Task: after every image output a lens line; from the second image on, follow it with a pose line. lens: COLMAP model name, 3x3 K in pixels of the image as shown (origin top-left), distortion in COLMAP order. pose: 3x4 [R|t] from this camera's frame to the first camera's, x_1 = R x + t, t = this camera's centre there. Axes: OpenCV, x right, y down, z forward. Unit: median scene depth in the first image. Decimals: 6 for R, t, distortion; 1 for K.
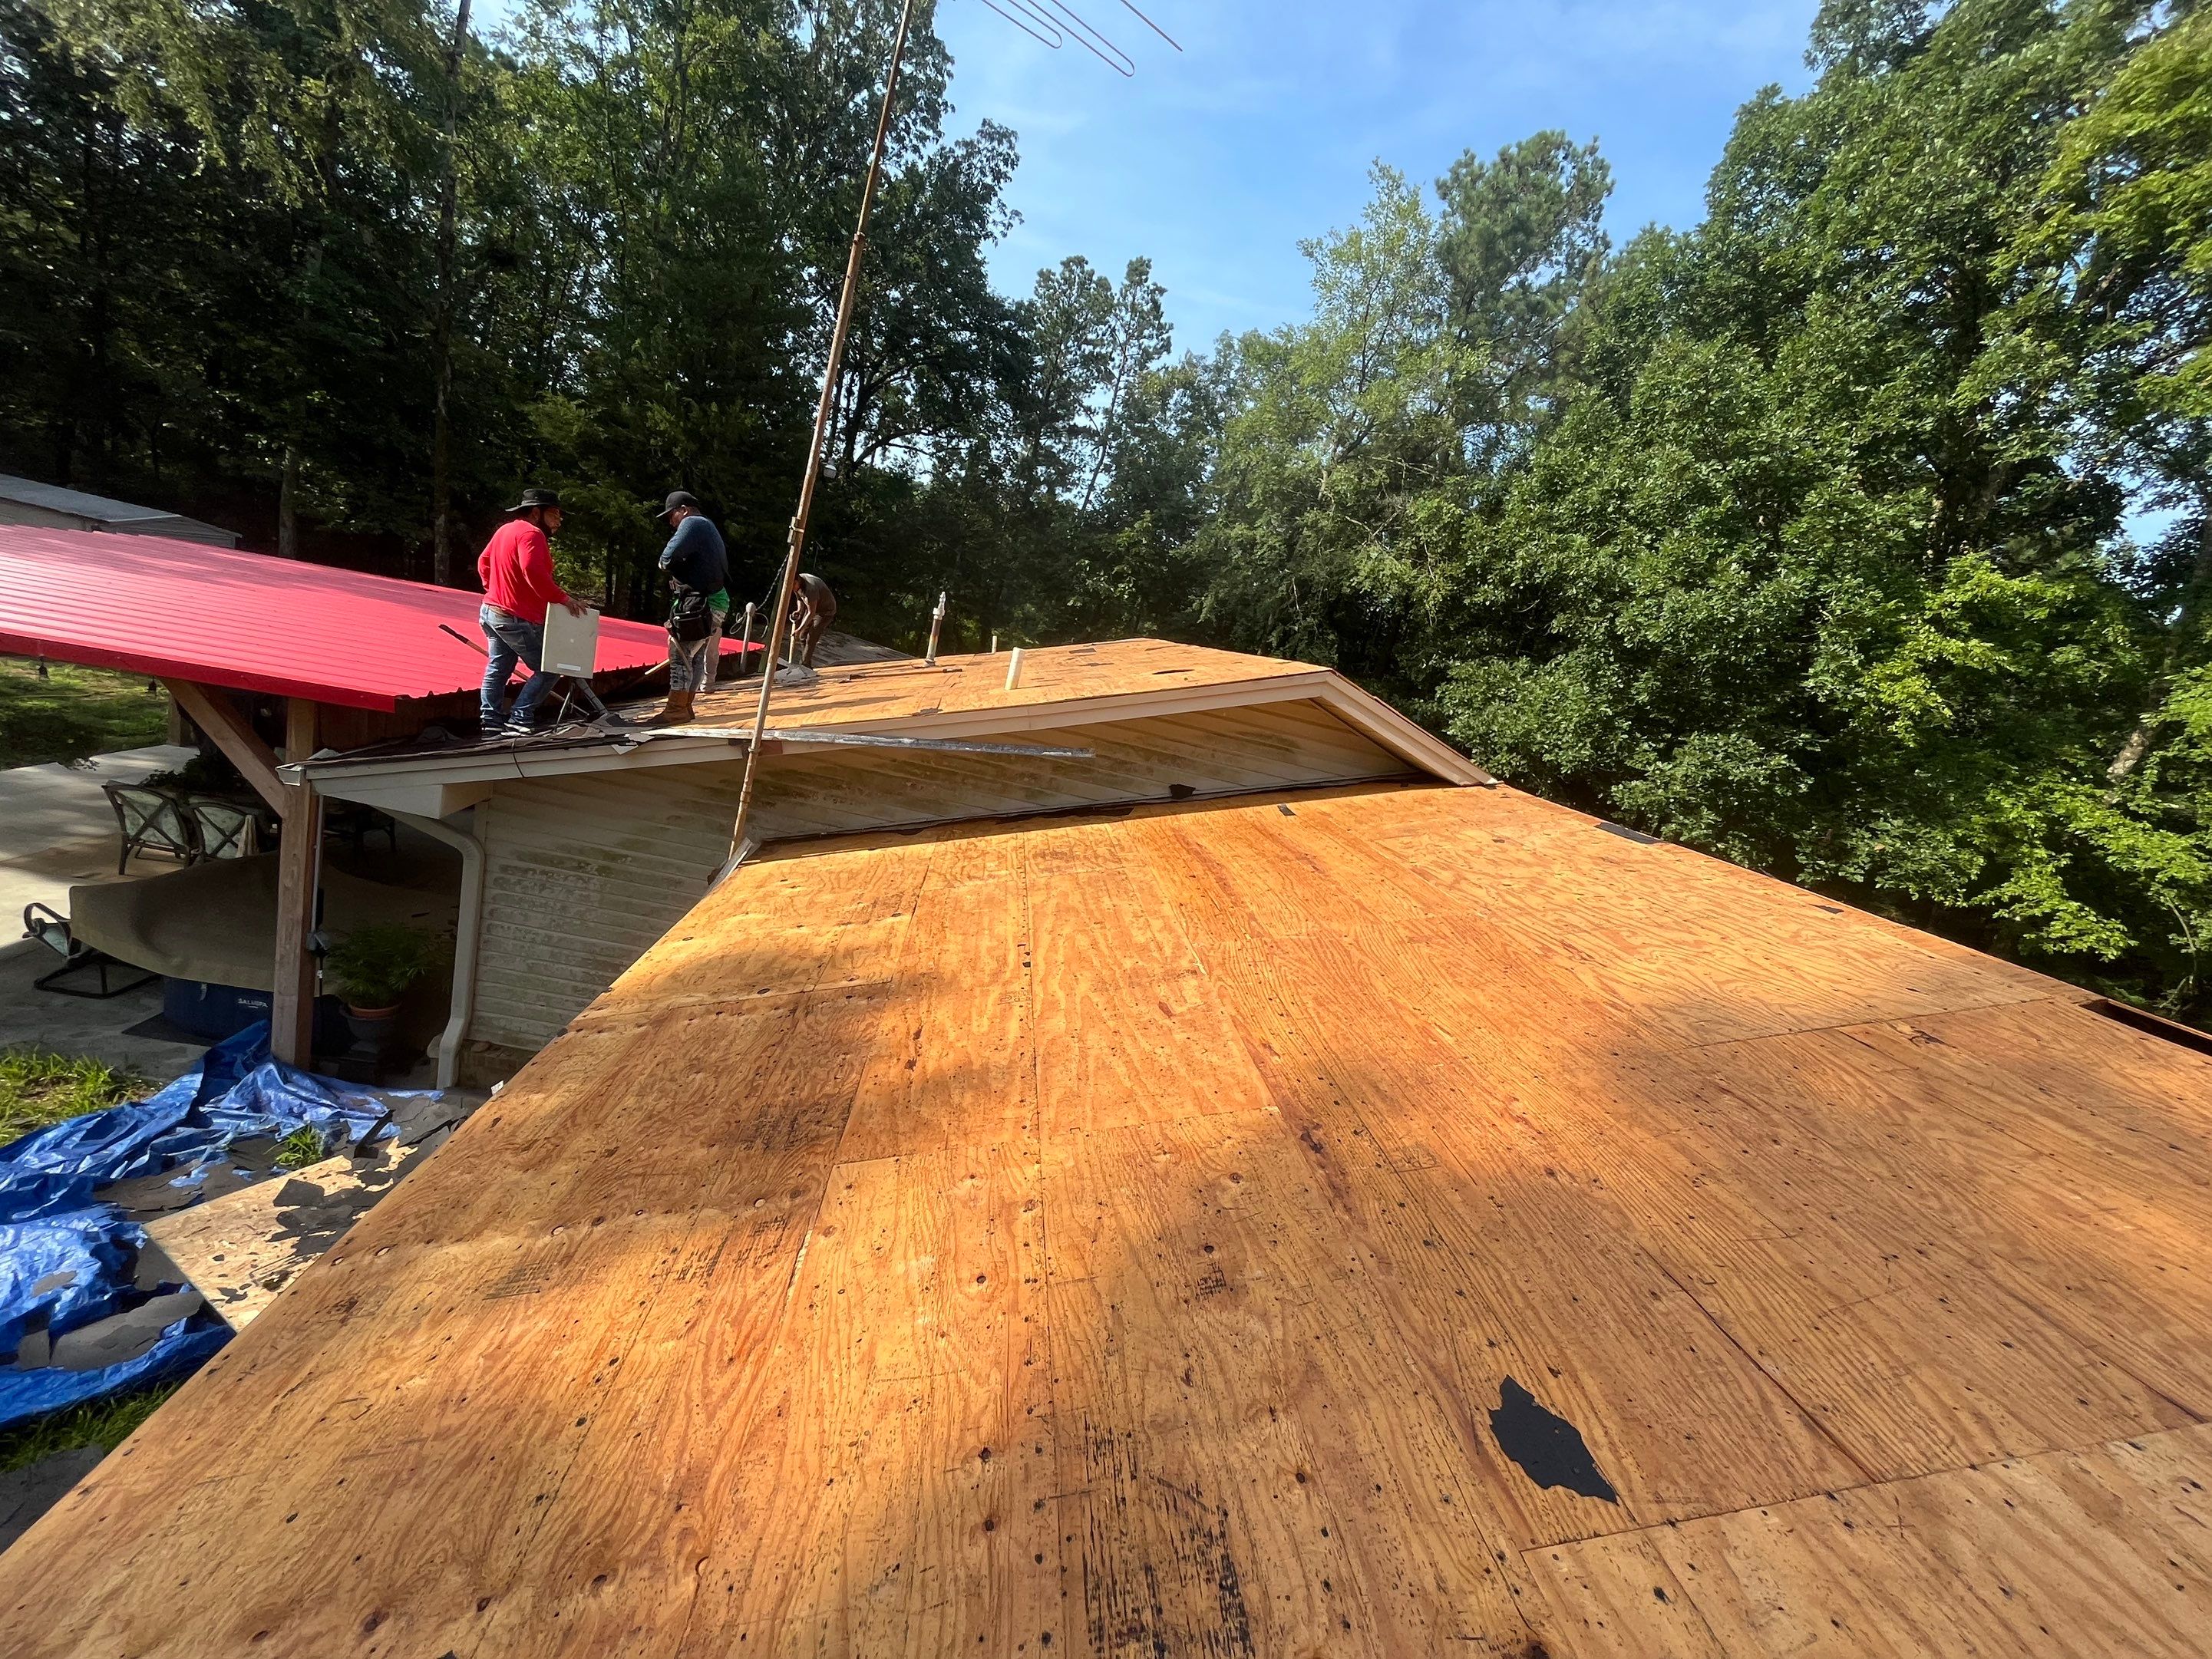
lens RADIAL K [[894.6, 0, 1105.0], [0, 894.6, 832.2], [0, 0, 1]] dist [-0.002326, -0.000241]
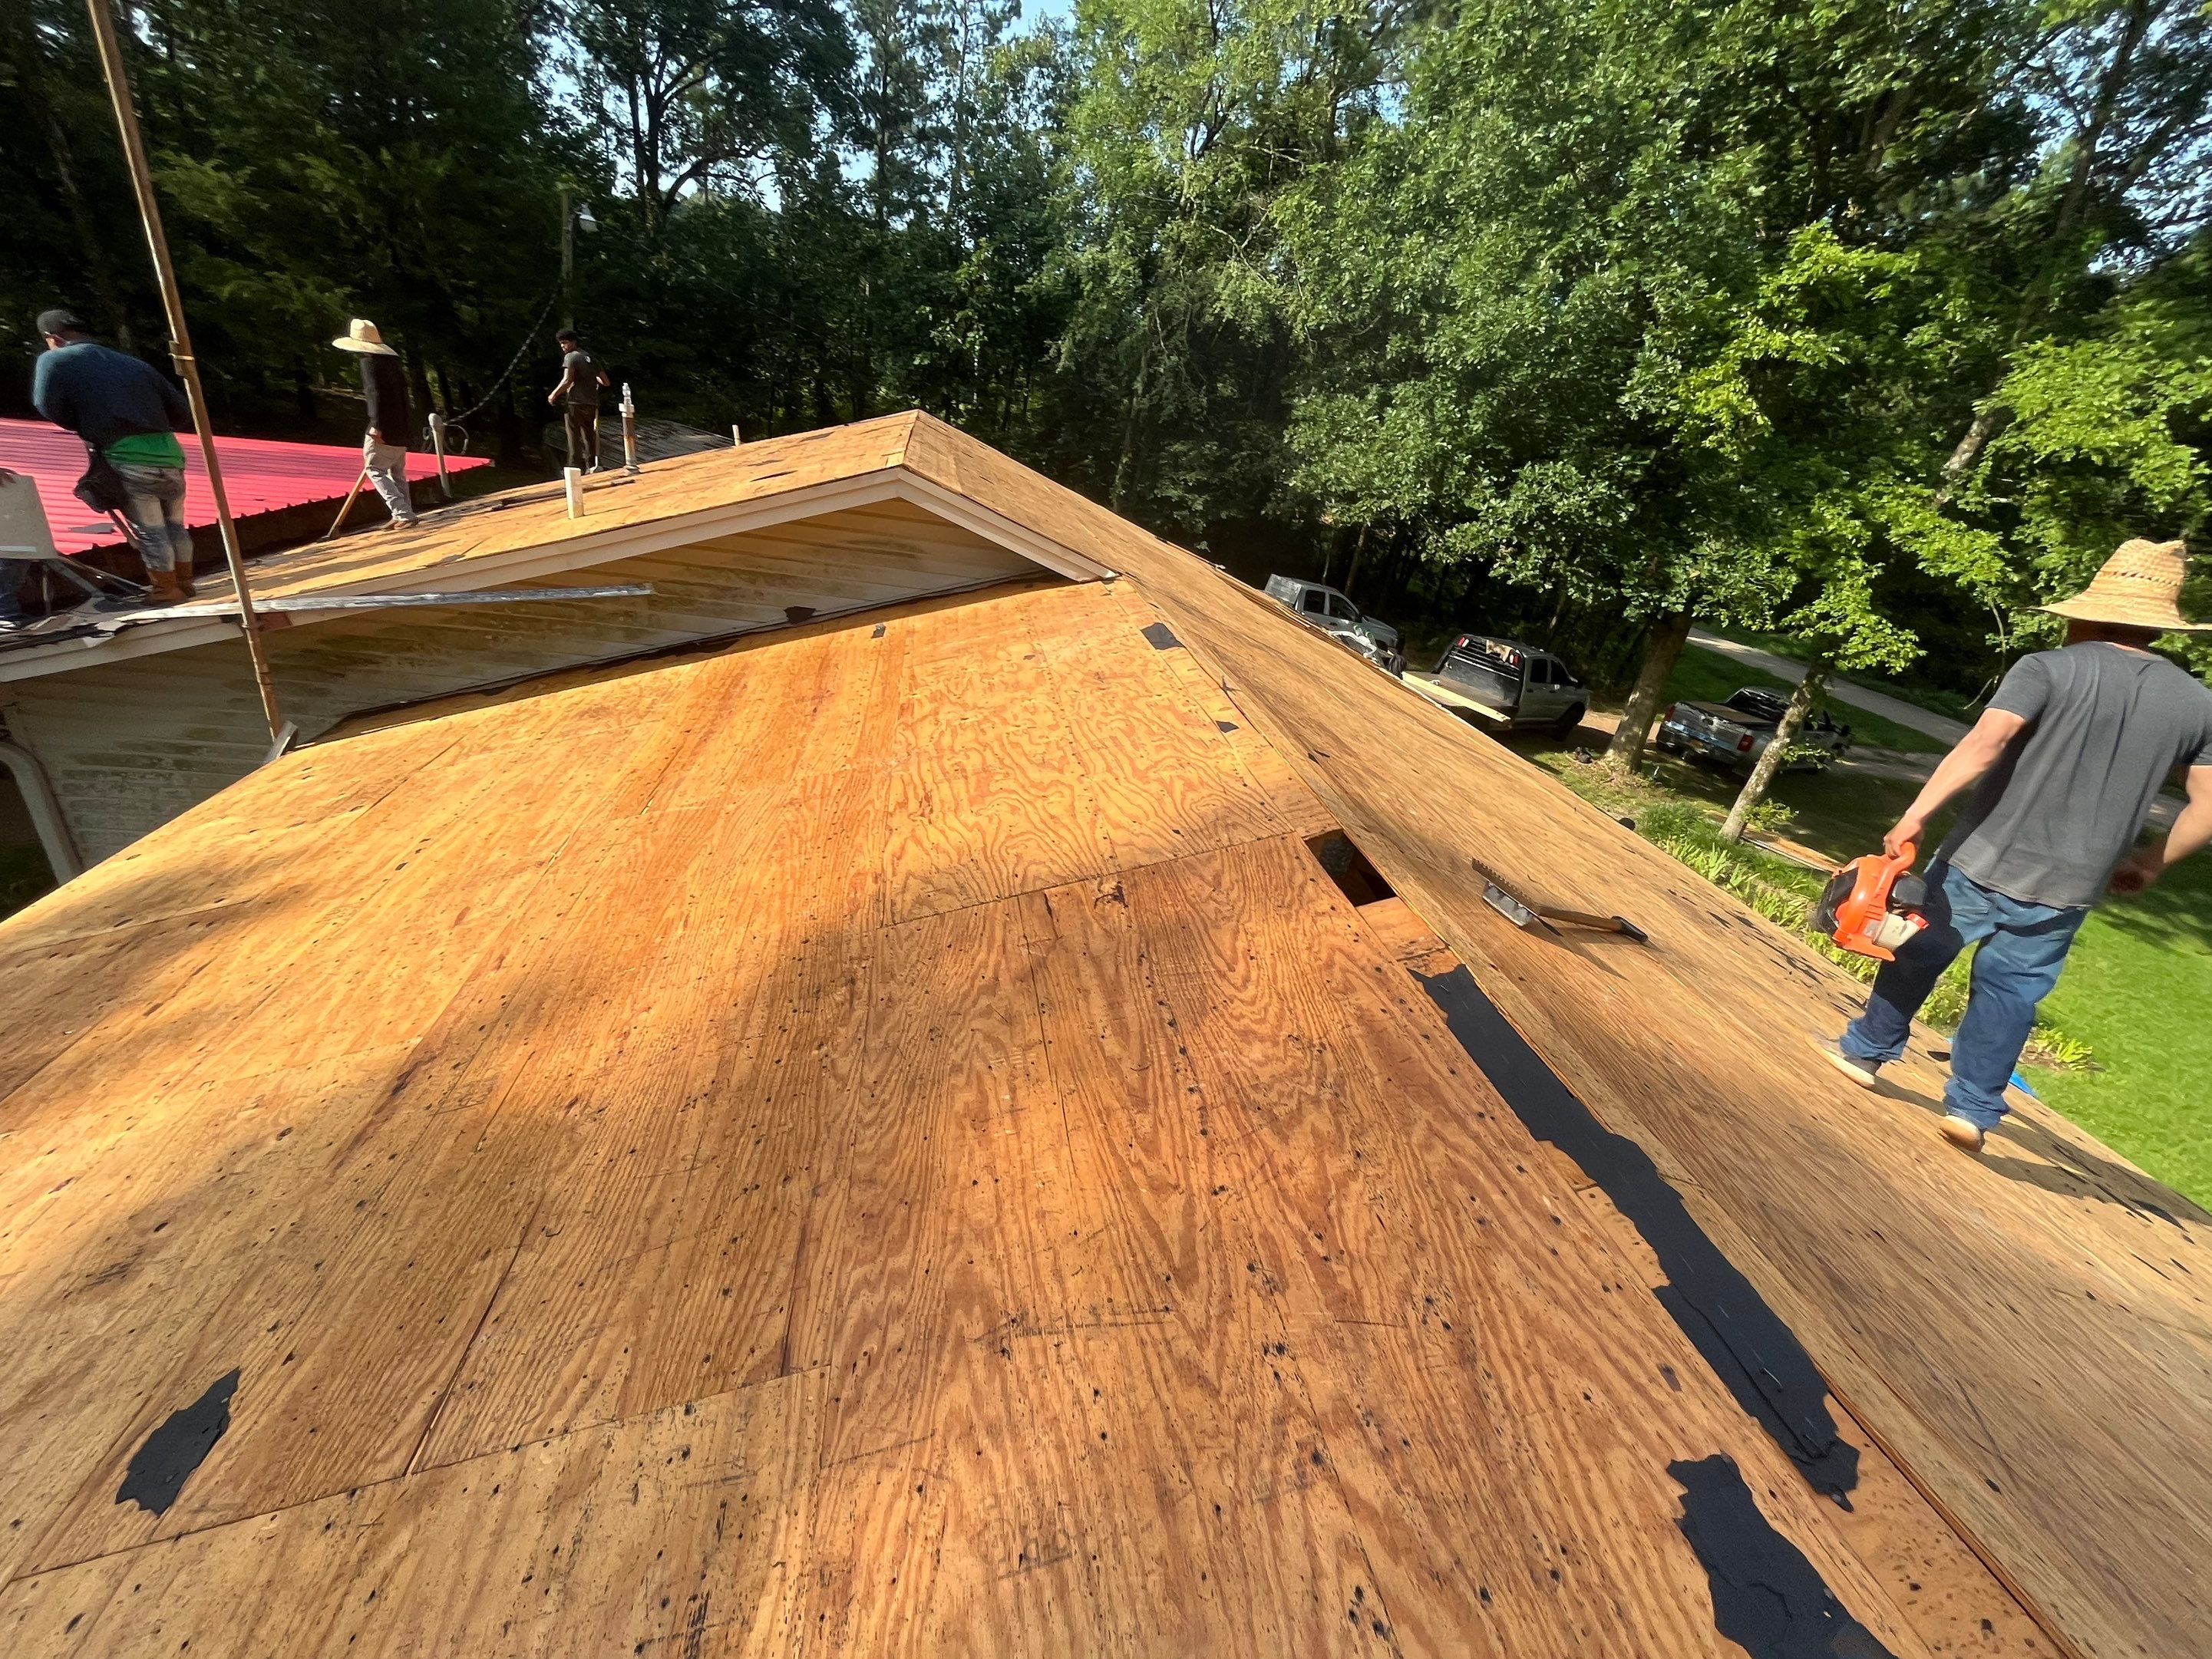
lens RADIAL K [[894.6, 0, 1105.0], [0, 894.6, 832.2], [0, 0, 1]] dist [-0.002326, -0.000241]
pose [[0.994698, -0.101551, 0.016216, 0.192792], [0.094352, 0.963922, 0.248902, -0.015426], [-0.040907, -0.246052, 0.968393, 0.020628]]
